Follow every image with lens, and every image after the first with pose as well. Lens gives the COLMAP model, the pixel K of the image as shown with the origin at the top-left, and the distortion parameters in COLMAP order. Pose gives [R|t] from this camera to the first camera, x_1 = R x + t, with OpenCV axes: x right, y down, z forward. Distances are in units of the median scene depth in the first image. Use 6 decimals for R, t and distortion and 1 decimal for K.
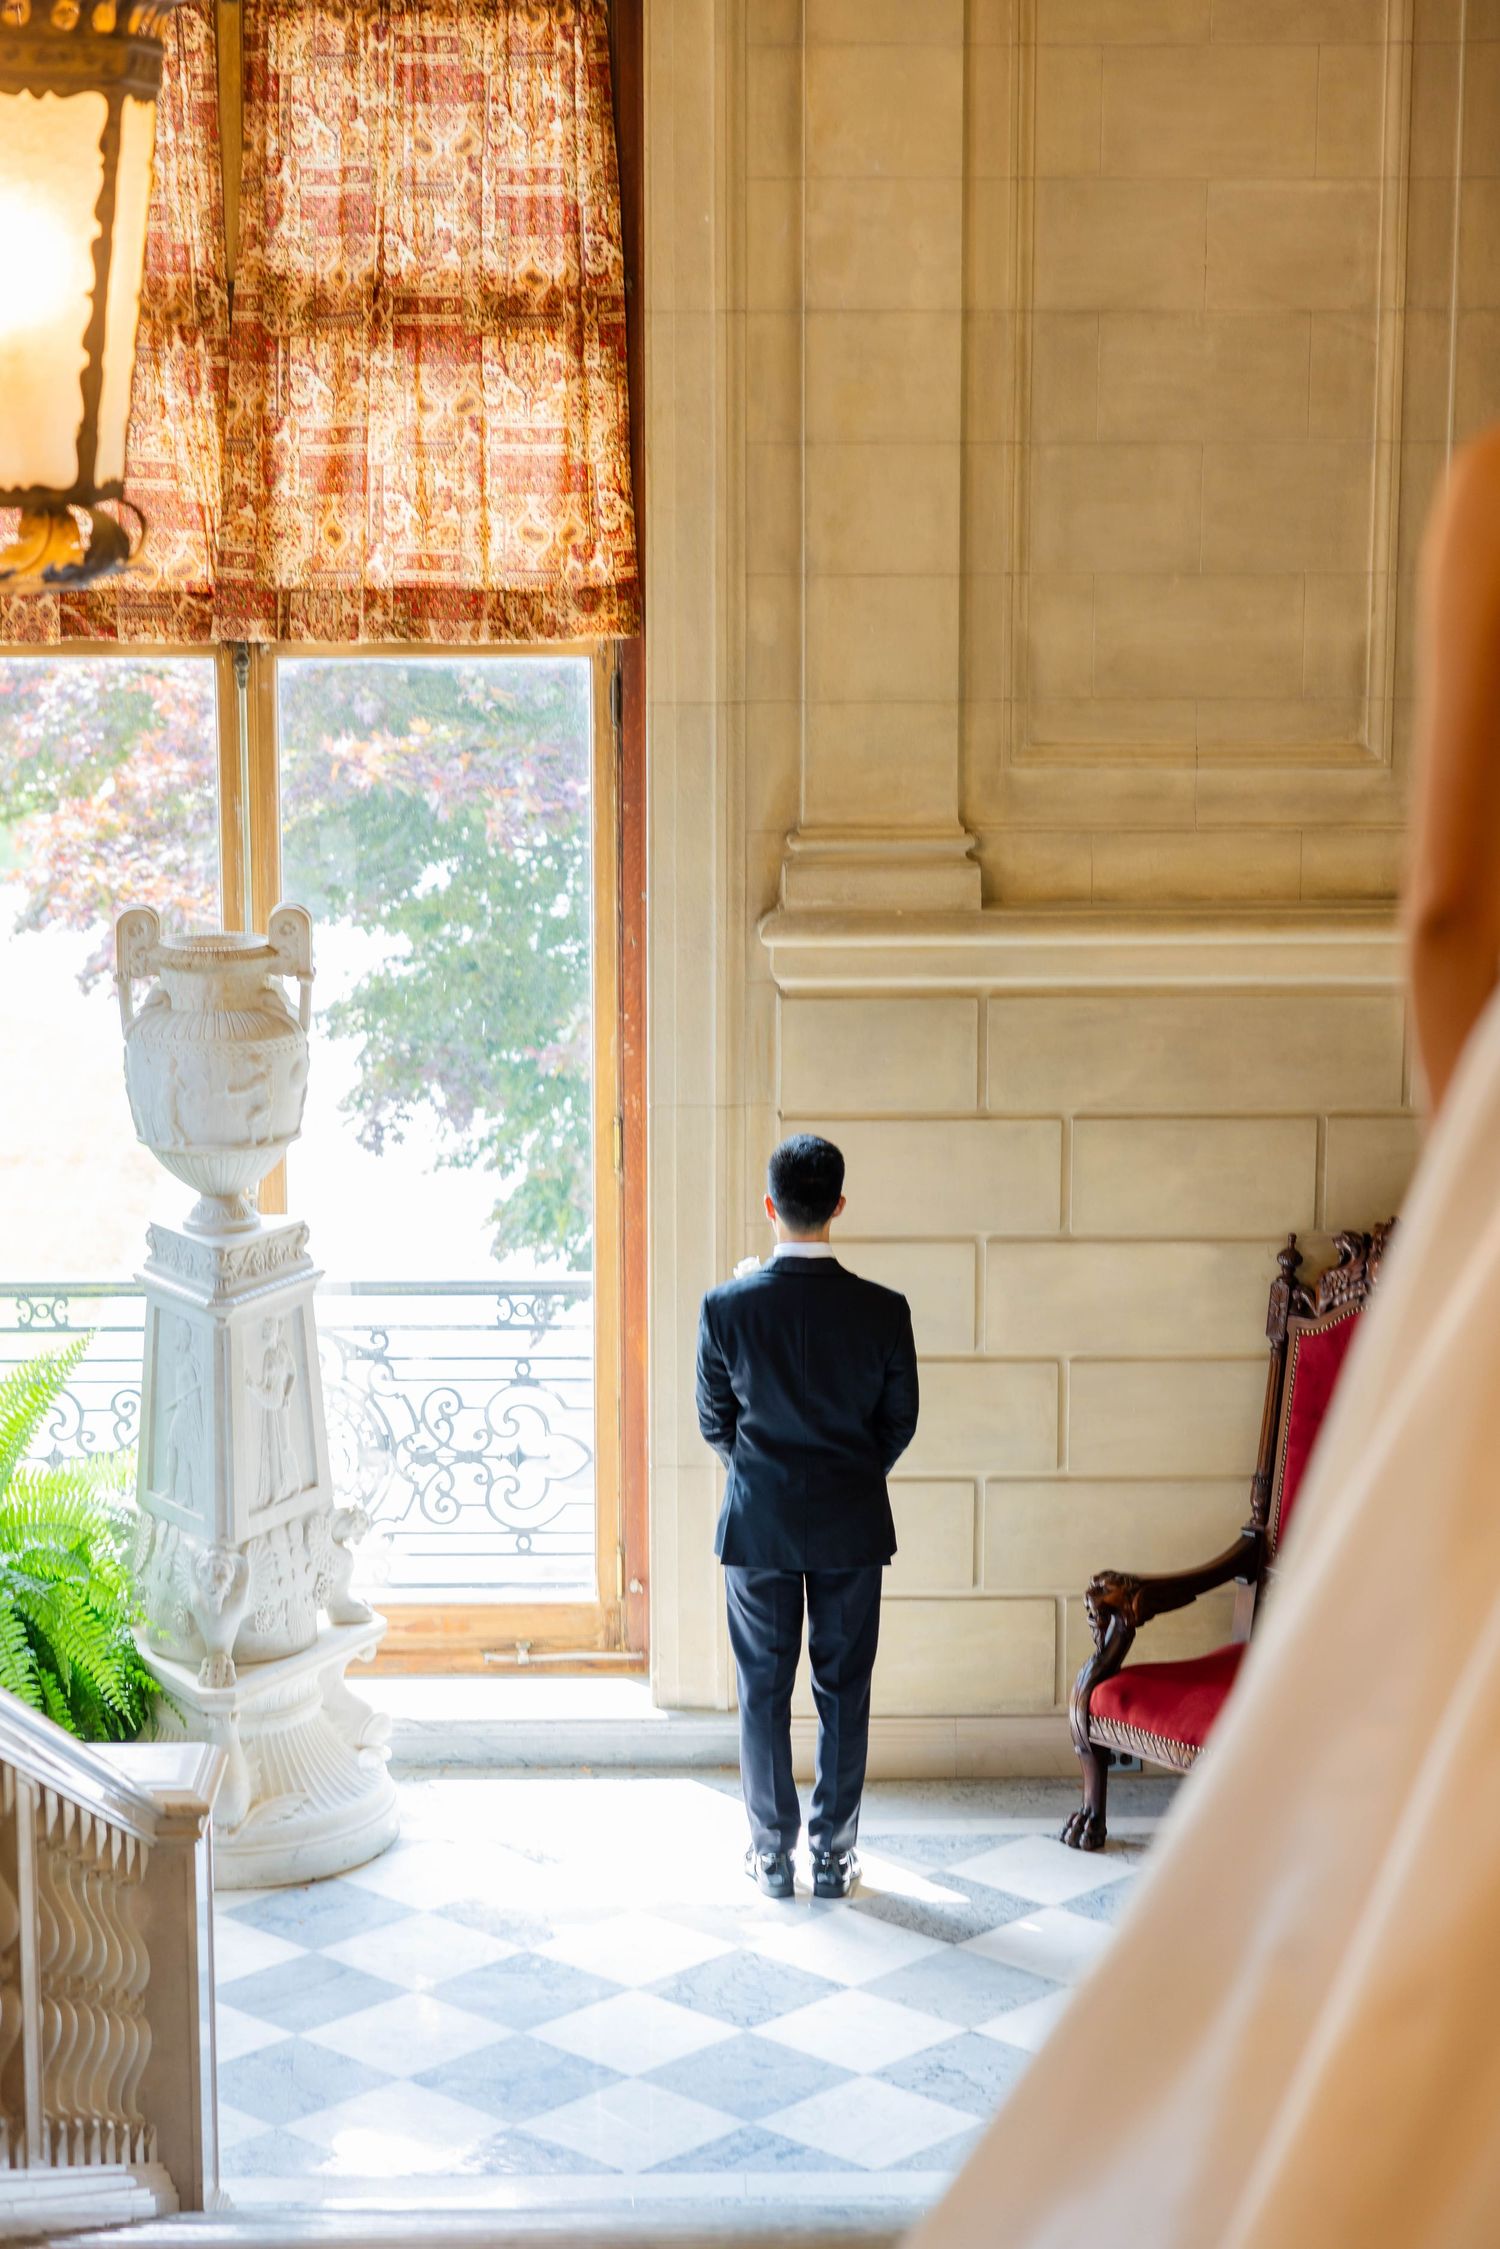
lens RADIAL K [[4102.8, 0, 791.9], [0, 4102.8, 1112.6], [0, 0, 1]] dist [0.042330, 0.000000]
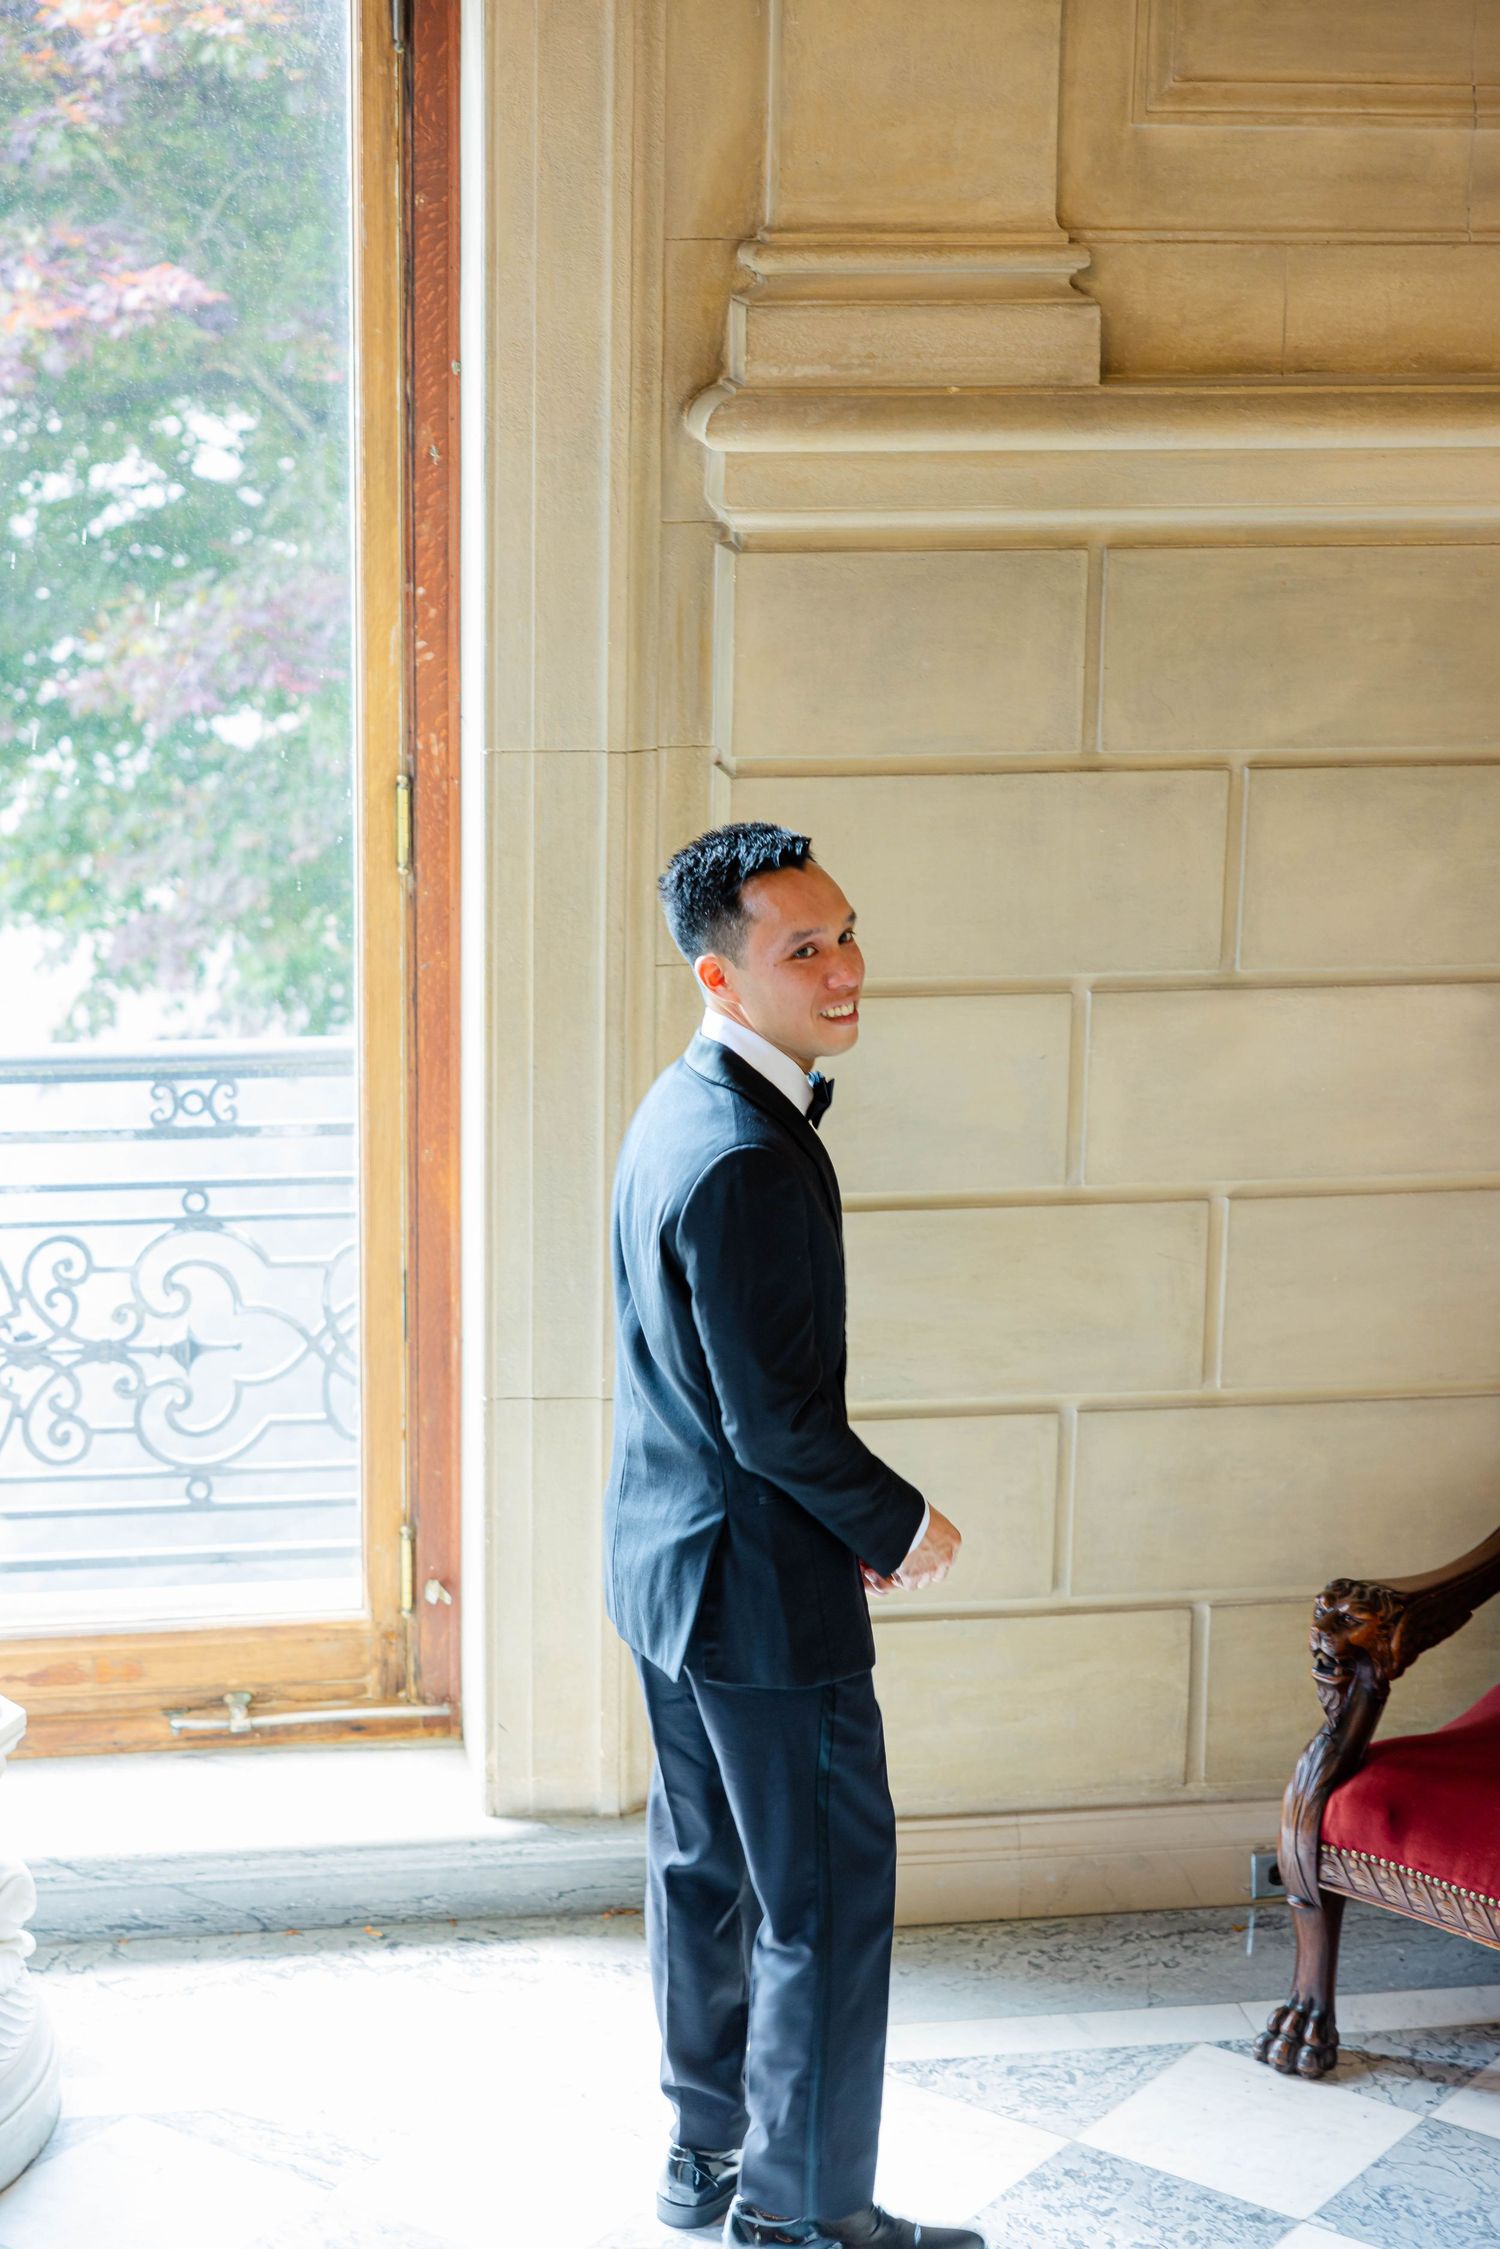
lens RADIAL K [[4102.8, 0, 763.0], [0, 4102.8, 1086.0], [0, 0, 1]] dist [0.042330, 0.000000]
pose [[0.990158, -0.022935, 0.138060, -0.073417], [0.012342, 0.996947, 0.077096, 0.000768], [-0.139407, -0.074633, 0.987419, 0.448471]]
